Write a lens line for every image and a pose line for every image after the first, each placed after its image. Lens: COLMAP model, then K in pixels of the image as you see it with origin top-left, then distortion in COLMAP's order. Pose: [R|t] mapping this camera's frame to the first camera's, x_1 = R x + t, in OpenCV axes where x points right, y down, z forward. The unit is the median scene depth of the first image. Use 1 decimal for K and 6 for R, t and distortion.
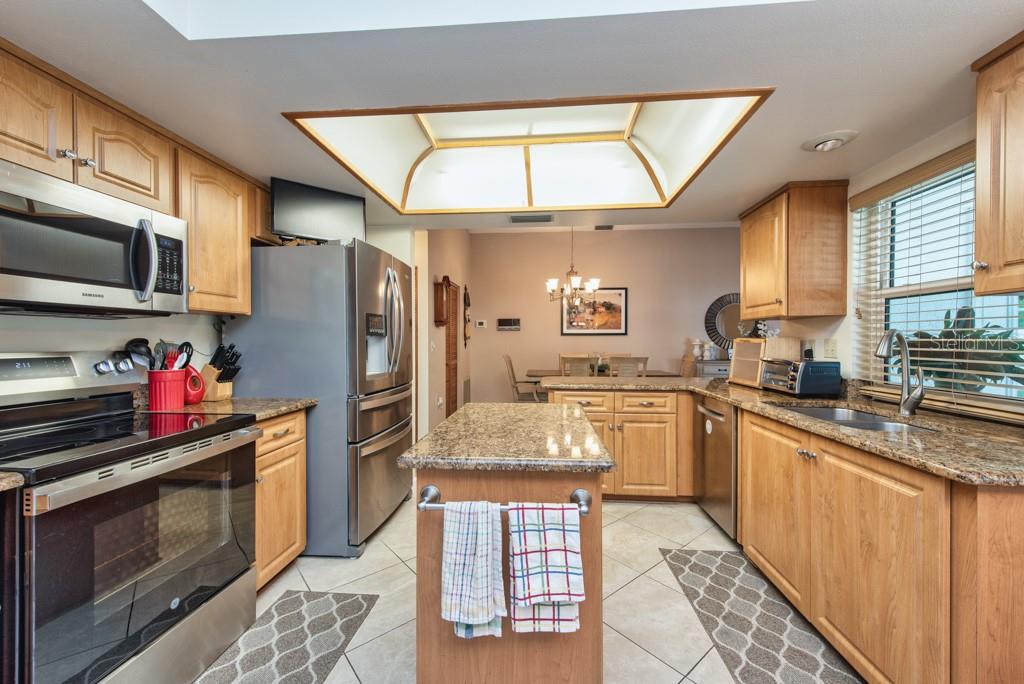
lens RADIAL K [[403.5, 0, 507.5], [0, 403.5, 345.2], [0, 0, 1]] dist [0.014987, -0.003848]
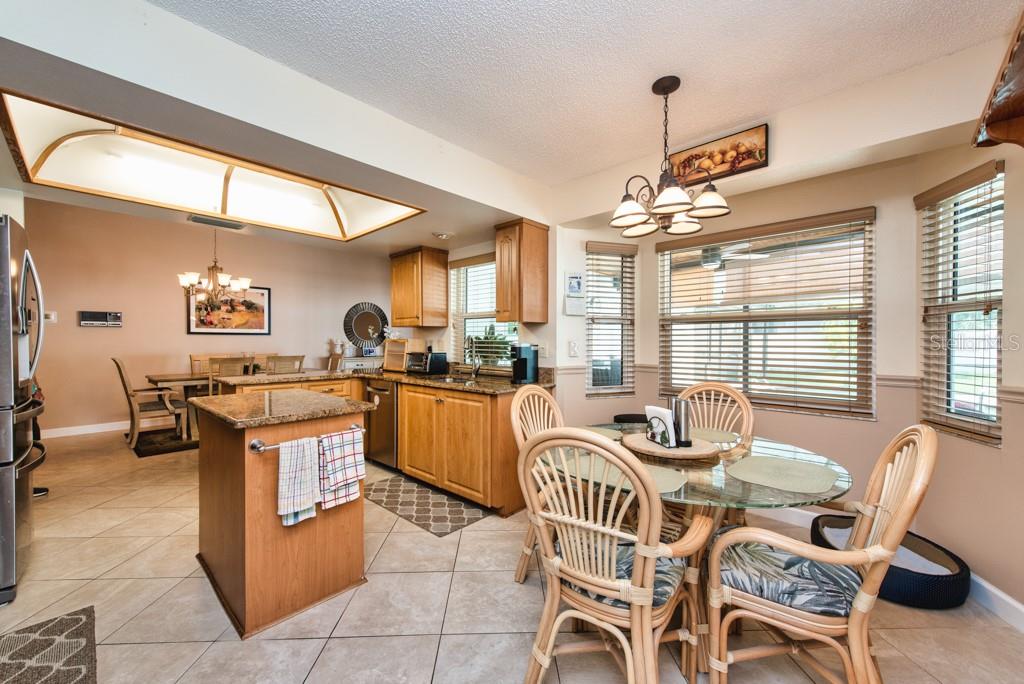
lens RADIAL K [[403.5, 0, 517.2], [0, 403.5, 346.9], [0, 0, 1]] dist [0.014987, -0.003848]
pose [[0.609497, -0.009352, 0.792733, -0.402125], [0.006835, 0.999955, 0.006541, 0.005804], [-0.792759, 0.001432, 0.609534, -0.331416]]
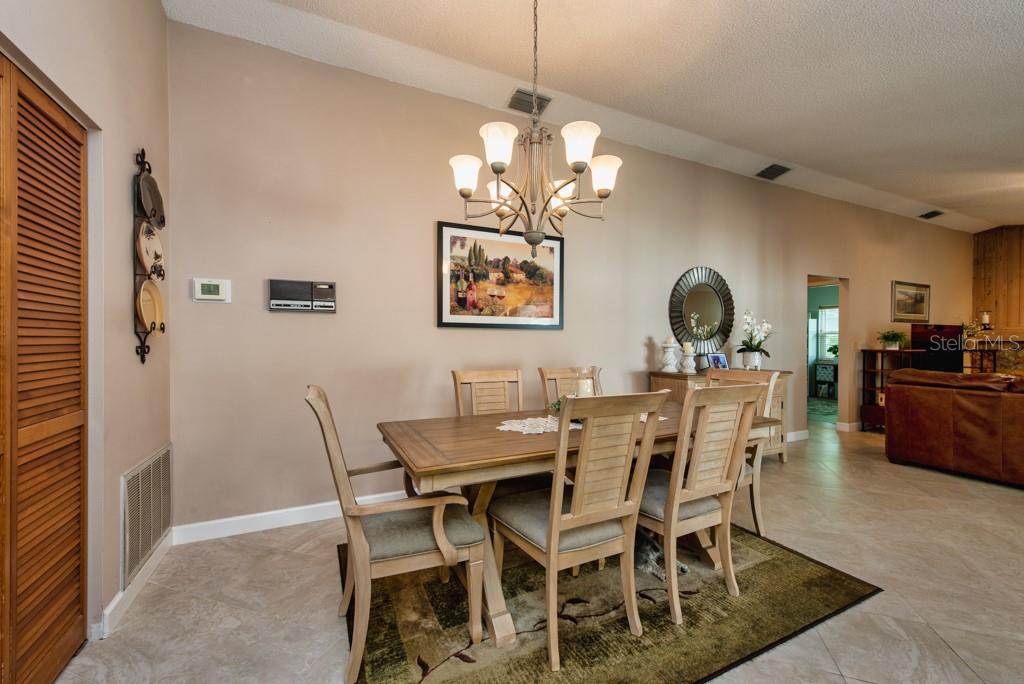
lens RADIAL K [[403.5, 0, 518.6], [0, 403.5, 345.0], [0, 0, 1]] dist [0.014987, -0.003848]
pose [[0.851222, -0.003170, 0.524797, -0.074962], [0.005021, 0.999985, -0.002105, -0.012205], [-0.524782, 0.004427, 0.851225, 1.753195]]
